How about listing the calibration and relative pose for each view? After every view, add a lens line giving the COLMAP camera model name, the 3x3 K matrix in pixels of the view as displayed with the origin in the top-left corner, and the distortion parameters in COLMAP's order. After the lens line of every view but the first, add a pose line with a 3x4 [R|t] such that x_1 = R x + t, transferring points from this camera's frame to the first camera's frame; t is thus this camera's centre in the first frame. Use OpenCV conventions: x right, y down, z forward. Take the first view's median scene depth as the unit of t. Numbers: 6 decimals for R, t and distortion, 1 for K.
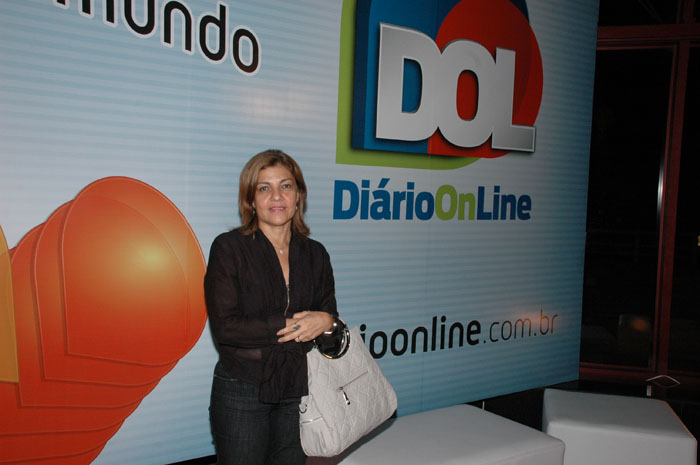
lens RADIAL K [[704.9, 0, 347.4], [0, 704.9, 233.0], [0, 0, 1]] dist [0.017269, 0.000000]
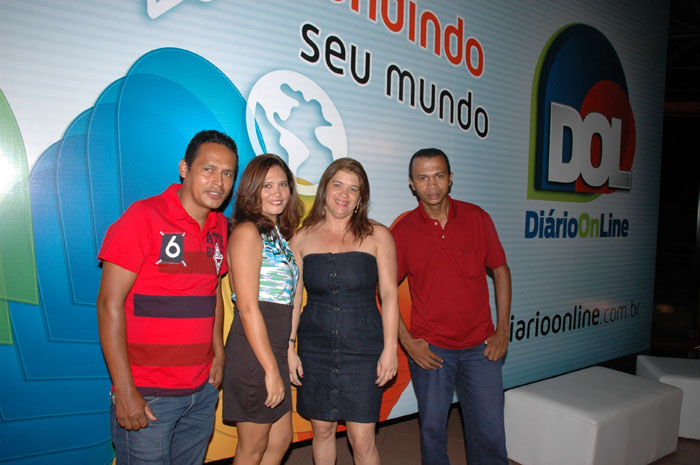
lens RADIAL K [[549.0, 0, 334.6], [0, 549.0, 240.6], [0, 0, 1]] dist [-0.157812, 0.117844]
pose [[0.999461, -0.002648, -0.032718, -0.338744], [0.002646, 0.999996, -0.000080, -0.014170], [0.032718, -0.000007, 0.999465, -0.093410]]
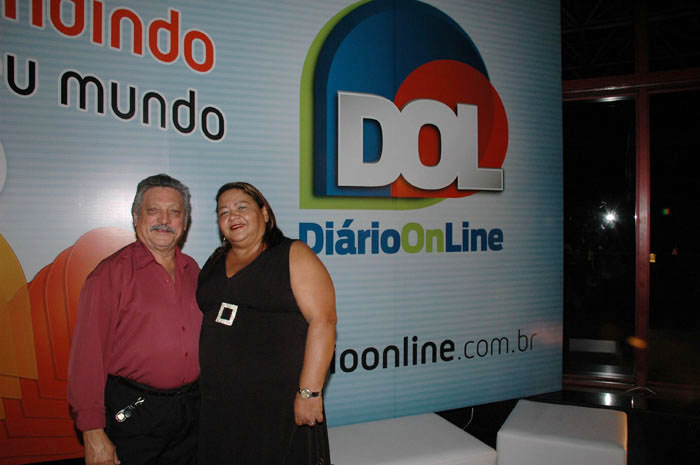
lens RADIAL K [[549.0, 0, 348.3], [0, 549.0, 238.5], [0, 0, 1]] dist [-0.157812, 0.117844]
pose [[0.970130, -0.032246, -0.240434, 0.262020], [0.021165, 0.998597, -0.048530, -0.000768], [0.241661, 0.041991, 0.969452, 0.108544]]
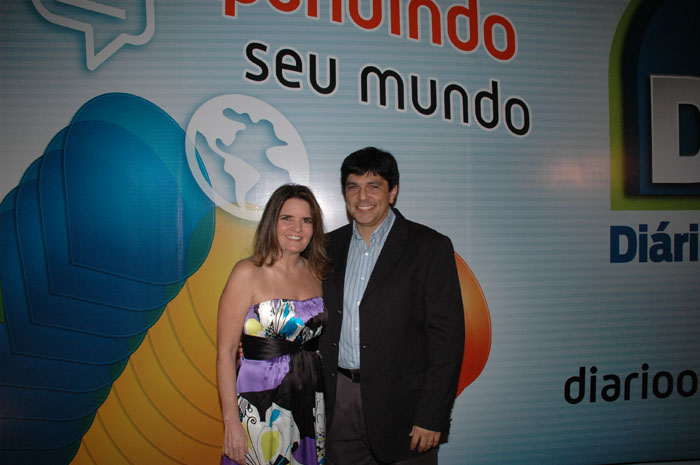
lens RADIAL K [[549.0, 0, 346.9], [0, 549.0, 236.2], [0, 0, 1]] dist [-0.157812, 0.117844]
pose [[0.858097, -0.037765, -0.512097, 0.046371], [0.009609, 0.998298, -0.057519, -0.016032], [0.513398, 0.044436, 0.856999, 0.105853]]
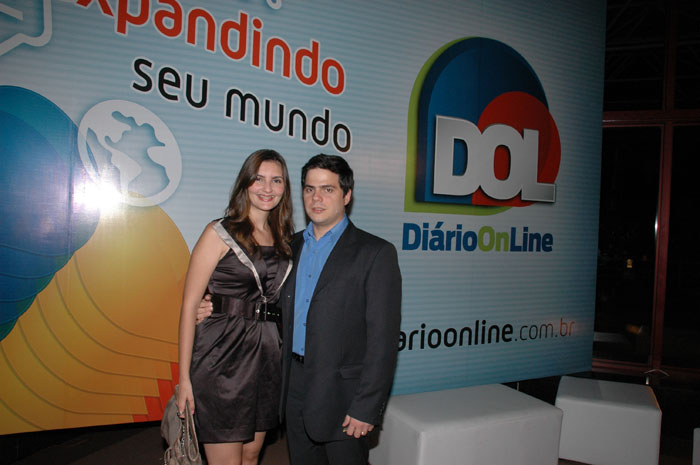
lens RADIAL K [[549.0, 0, 343.0], [0, 549.0, 238.8], [0, 0, 1]] dist [-0.157812, 0.117844]
pose [[0.981494, 0.008010, -0.191327, 0.069249], [-0.015128, 0.999246, -0.035769, -0.000345], [0.190896, 0.038002, 0.980874, -0.114635]]
